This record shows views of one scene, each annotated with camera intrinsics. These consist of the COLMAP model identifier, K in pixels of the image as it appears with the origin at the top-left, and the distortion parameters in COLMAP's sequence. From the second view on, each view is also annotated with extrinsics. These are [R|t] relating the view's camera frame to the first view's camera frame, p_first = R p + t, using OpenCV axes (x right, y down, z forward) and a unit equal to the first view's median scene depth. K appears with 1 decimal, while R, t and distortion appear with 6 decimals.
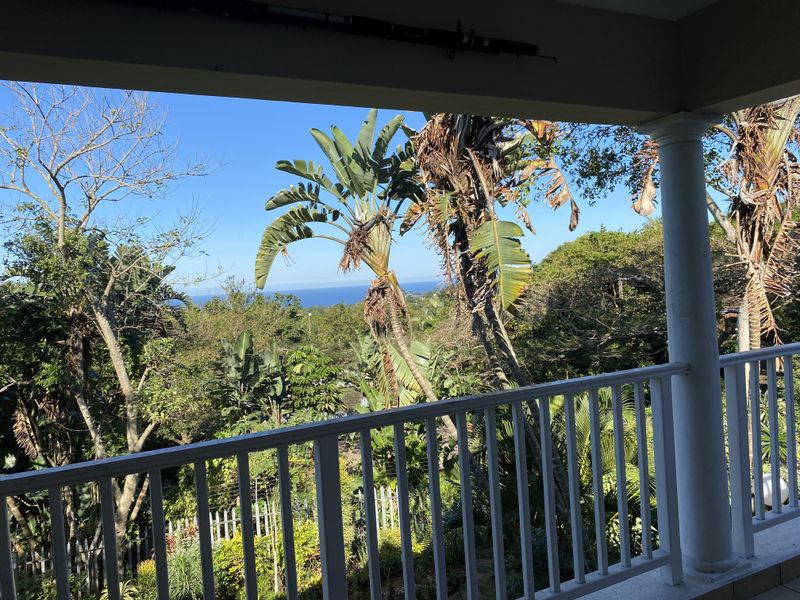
lens RADIAL K [[602.8, 0, 400.8], [0, 602.8, 295.1], [0, 0, 1]] dist [0.082026, -0.164945]
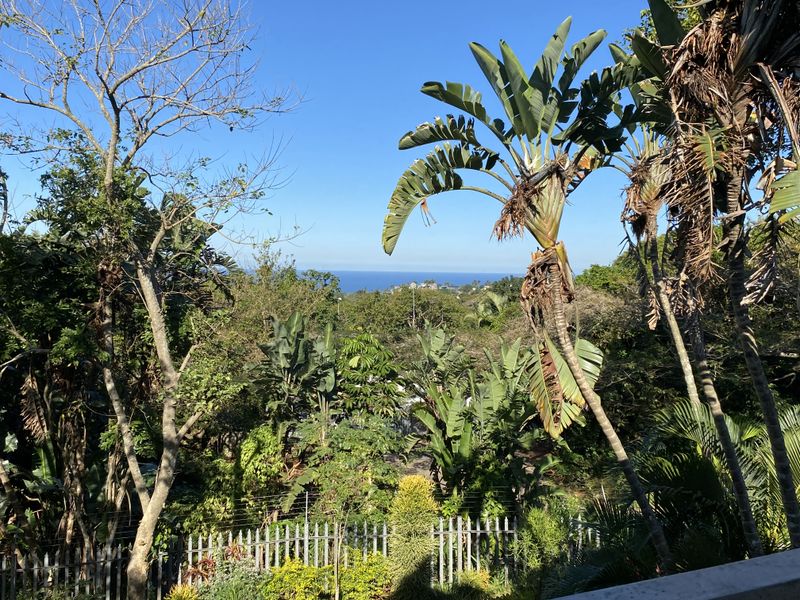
lens RADIAL K [[709.5, 0, 400.3], [0, 709.5, 294.7], [0, 0, 1]] dist [0.152364, -0.395118]
pose [[0.994966, 0.080013, -0.060332, -0.150825], [-0.079027, 0.996700, 0.018562, 0.022872], [0.061618, -0.013701, 0.998006, 0.110930]]
